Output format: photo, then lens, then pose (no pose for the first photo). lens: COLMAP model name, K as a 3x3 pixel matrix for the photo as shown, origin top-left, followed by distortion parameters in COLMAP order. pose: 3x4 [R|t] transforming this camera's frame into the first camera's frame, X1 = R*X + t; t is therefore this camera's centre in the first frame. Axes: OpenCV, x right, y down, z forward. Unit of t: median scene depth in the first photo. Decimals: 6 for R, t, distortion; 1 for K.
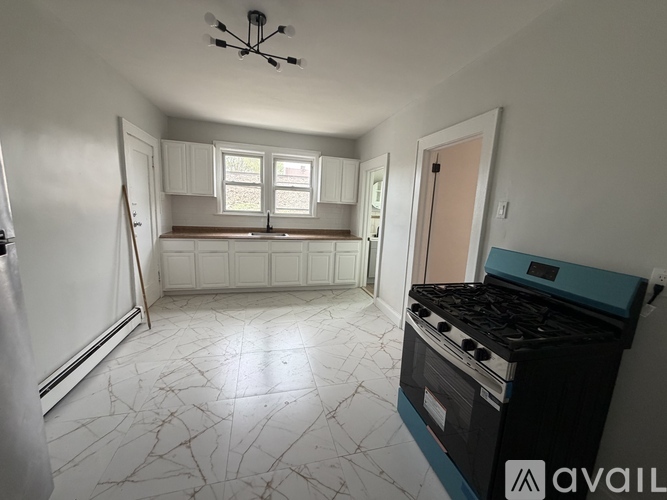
lens RADIAL K [[267.4, 0, 332.9], [0, 267.4, 249.2], [0, 0, 1]] dist [0.001341, -0.000539]
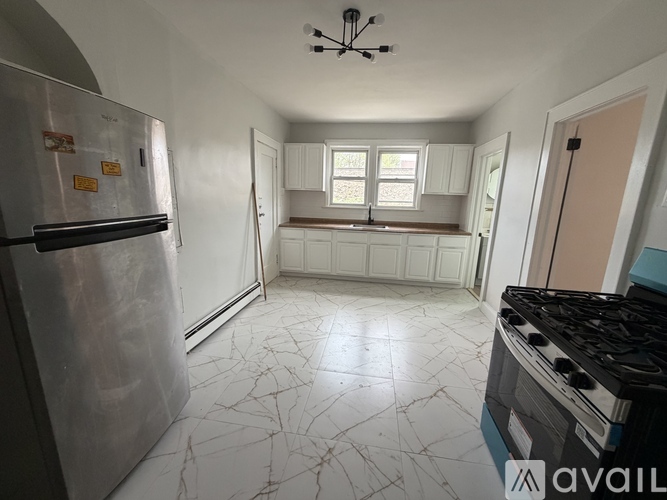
lens RADIAL K [[267.4, 0, 332.9], [0, 267.4, 249.3], [0, 0, 1]] dist [0.001341, -0.000539]
pose [[0.913548, 0.059120, -0.402412, 0.092995], [-0.050734, 0.998216, 0.031477, 0.013214], [0.403555, -0.008340, 0.914917, 0.005421]]
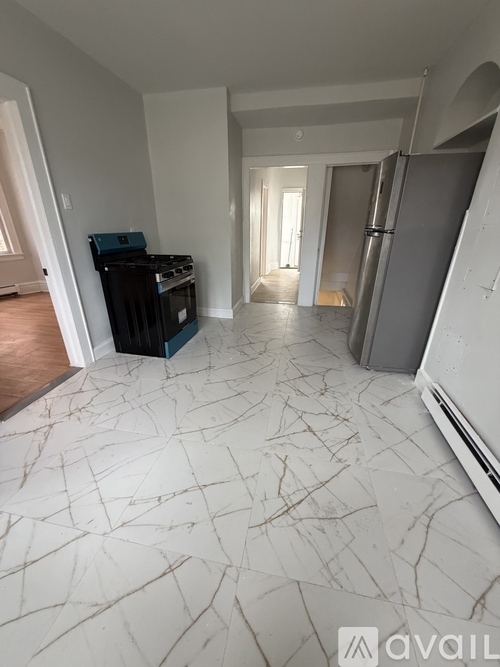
lens RADIAL K [[267.4, 0, 251.2], [0, 267.4, 334.9], [0, 0, 1]] dist [0.001341, -0.000539]
pose [[-0.898773, -0.218285, 0.380208, -0.533474], [0.024924, 0.840392, 0.541405, -0.211559], [-0.437704, 0.496077, -0.749882, 1.438243]]
